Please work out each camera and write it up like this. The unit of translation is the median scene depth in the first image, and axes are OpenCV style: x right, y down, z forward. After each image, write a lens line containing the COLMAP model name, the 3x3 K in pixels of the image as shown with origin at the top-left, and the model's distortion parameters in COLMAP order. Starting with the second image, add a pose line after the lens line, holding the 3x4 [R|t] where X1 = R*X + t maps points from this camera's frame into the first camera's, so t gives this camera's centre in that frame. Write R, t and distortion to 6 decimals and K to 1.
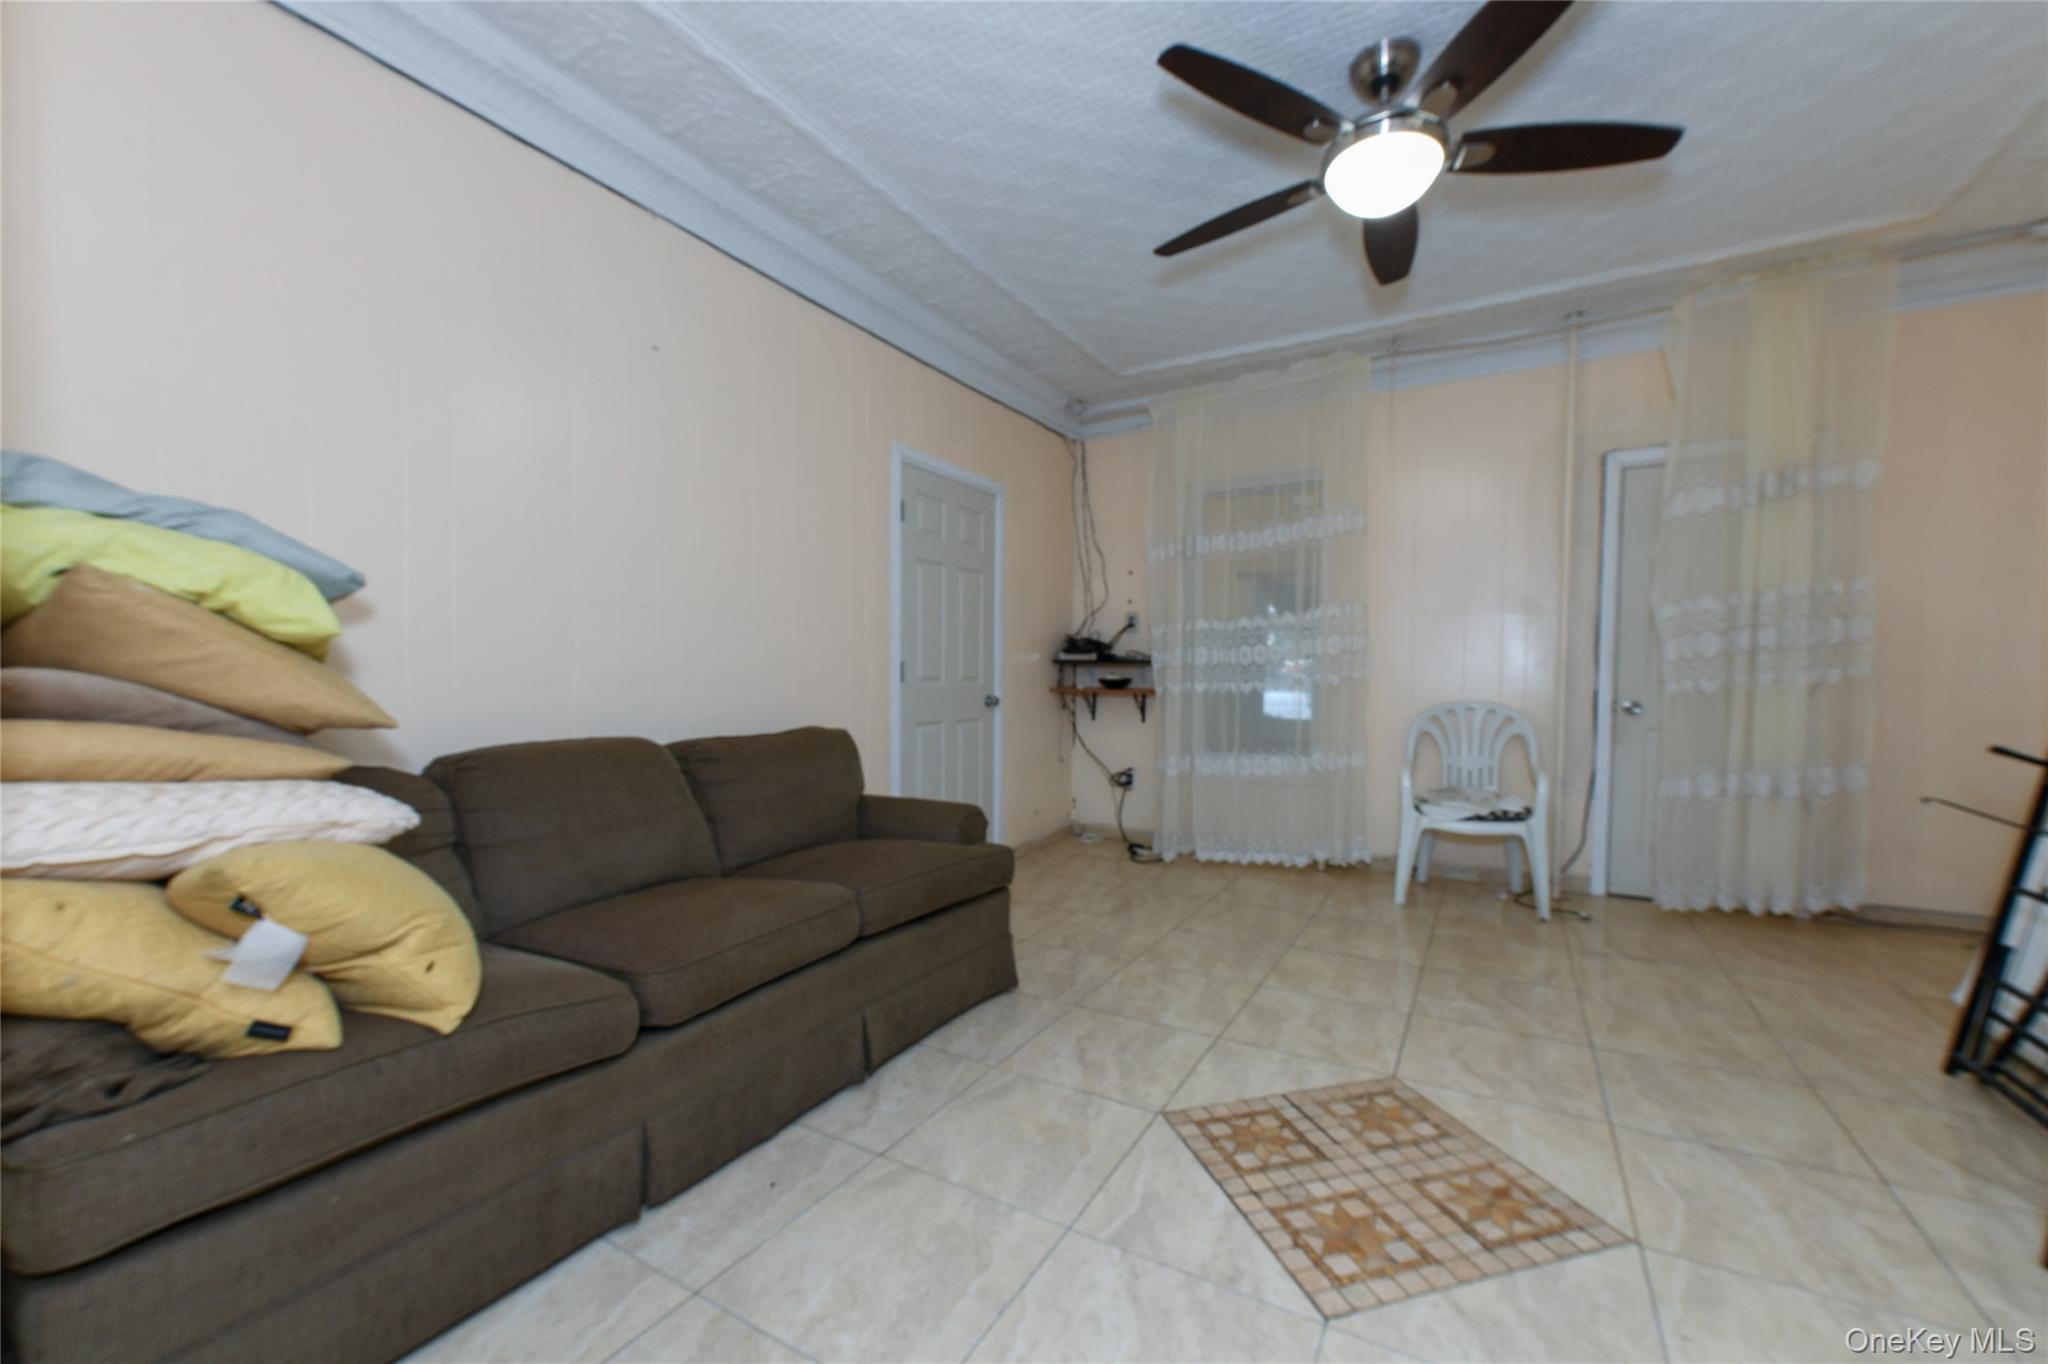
lens RADIAL K [[829.4, 0, 1030.4], [0, 829.4, 696.4], [0, 0, 1]] dist [0.001869, -0.000235]
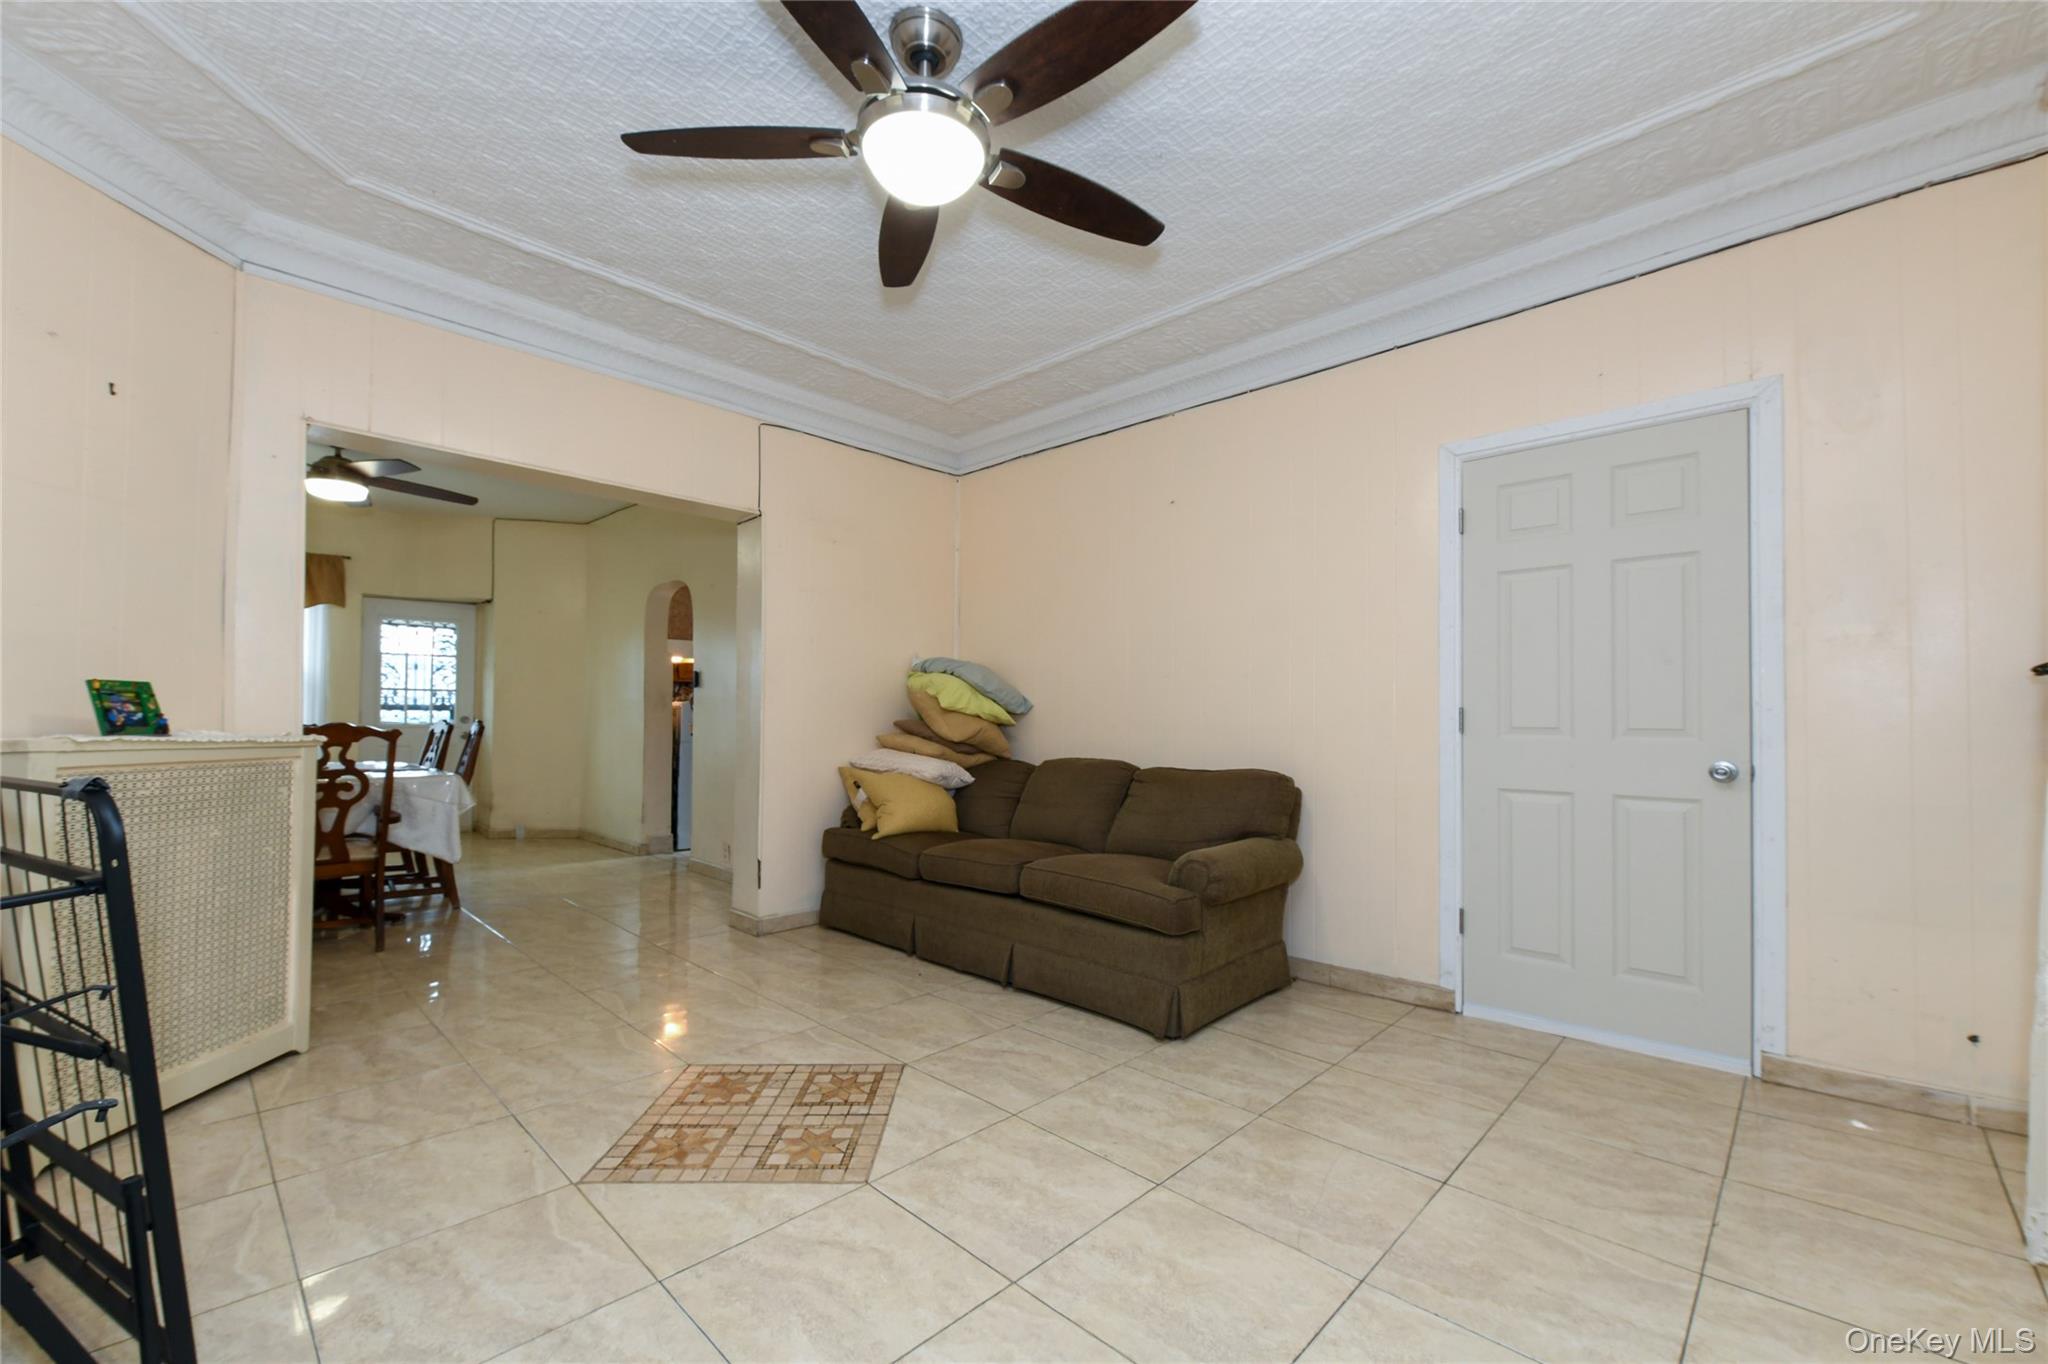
lens RADIAL K [[829.4, 0, 1030.4], [0, 829.4, 696.4], [0, 0, 1]] dist [0.001869, -0.000235]
pose [[-0.246892, -0.032017, -0.968514, 0.882690], [-0.033336, 0.999143, -0.024531, -0.025210], [0.968469, 0.026230, -0.247748, 0.962230]]
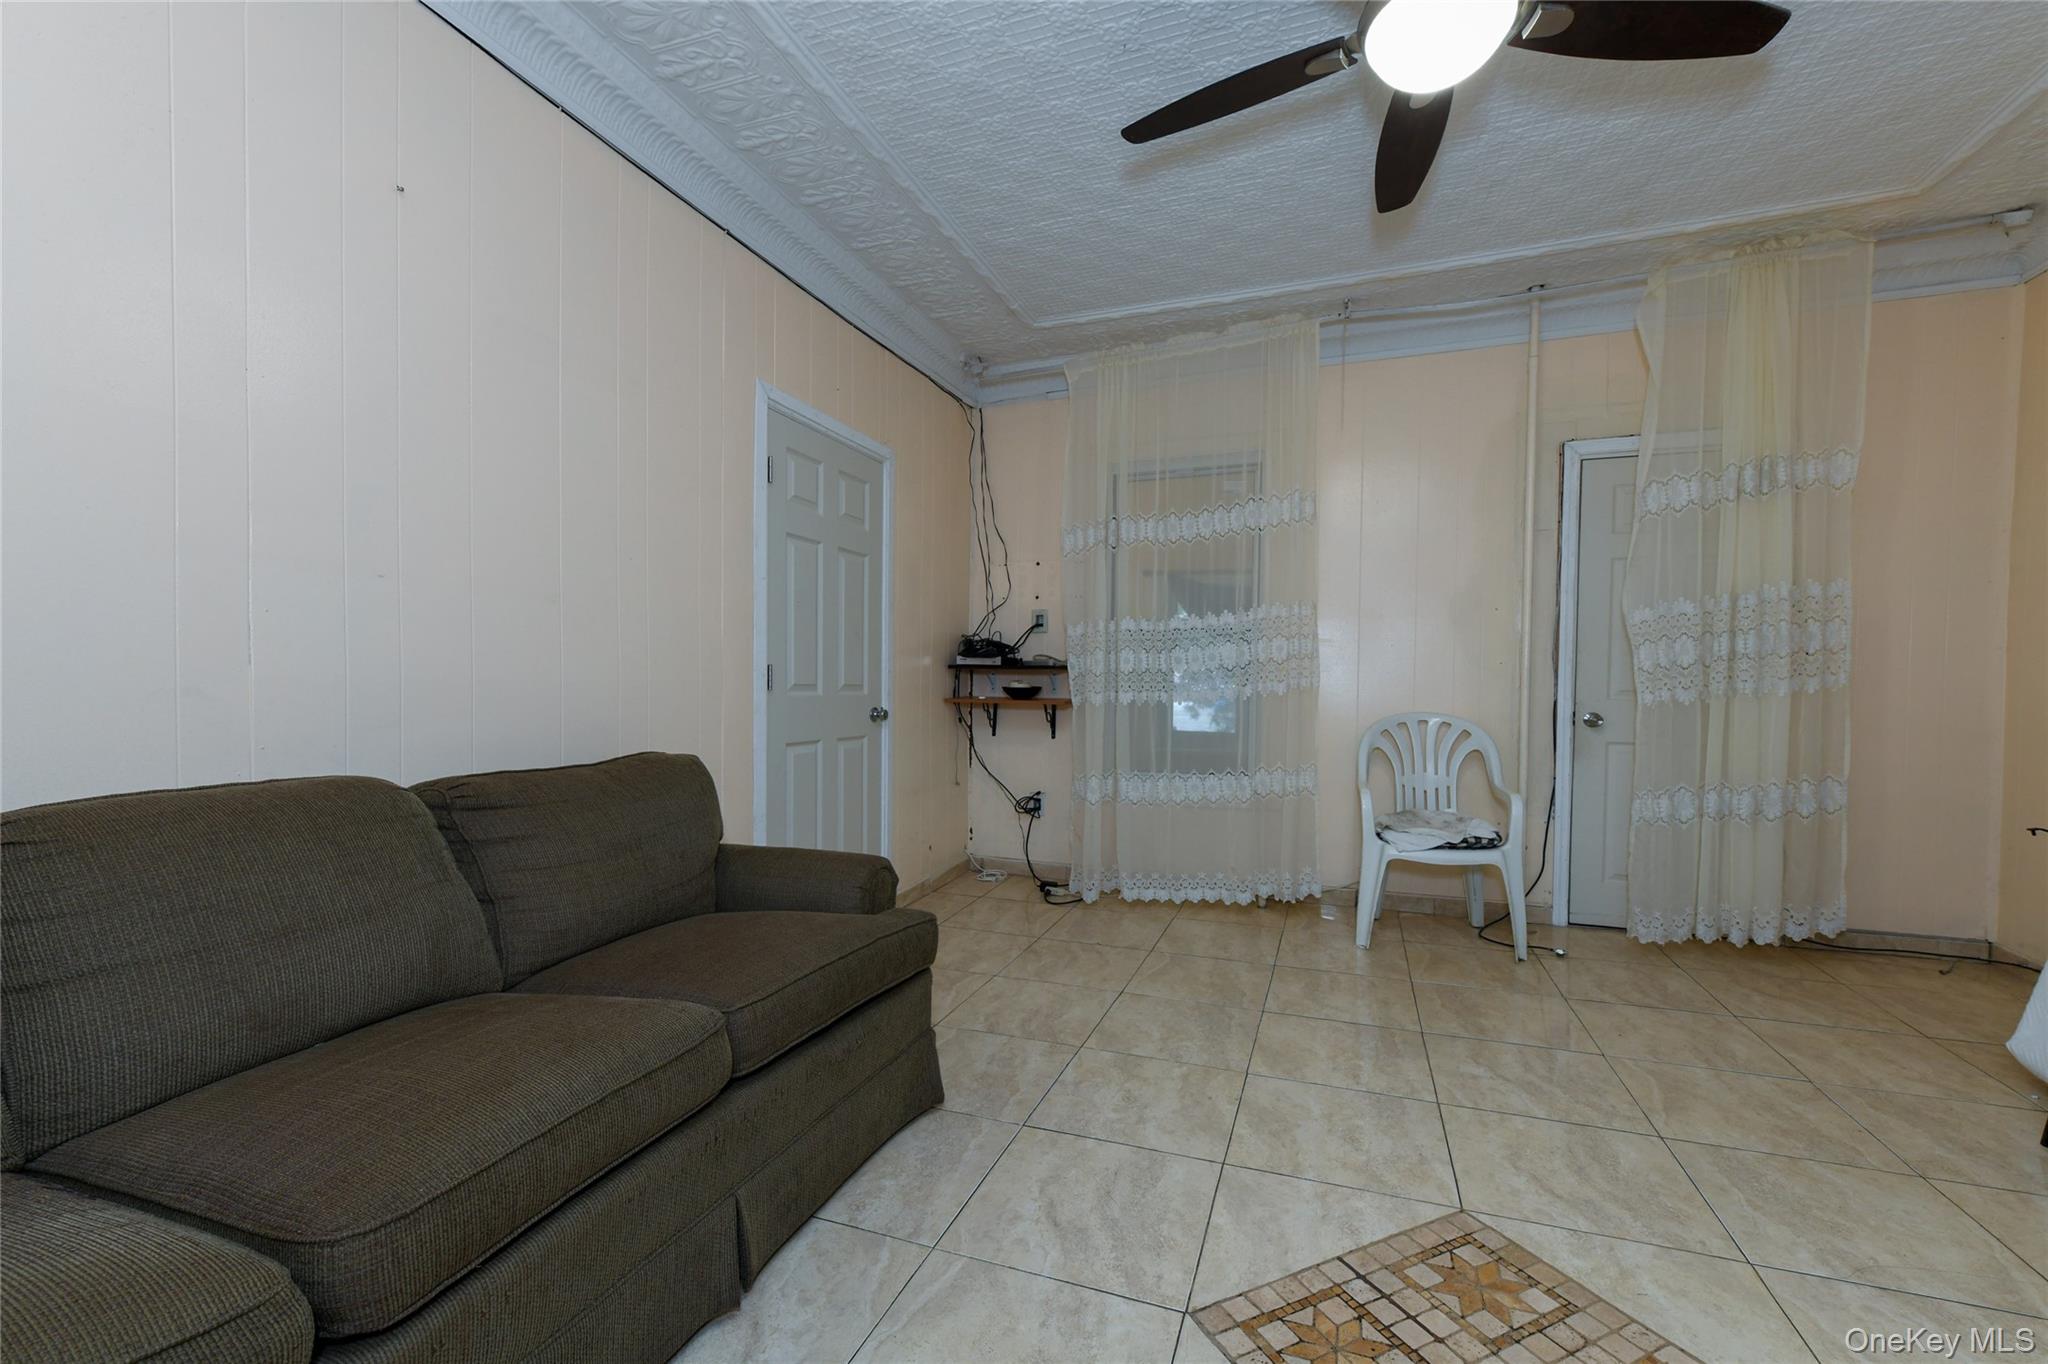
lens RADIAL K [[864.6, 0, 1033.5], [0, 864.6, 700.3], [0, 0, 1]] dist [0.004904, -0.000055]
pose [[0.985223, -0.000328, 0.171275, -0.060646], [0.001511, 0.999976, -0.006776, -0.003035], [-0.171269, 0.006935, 0.985200, 0.197155]]
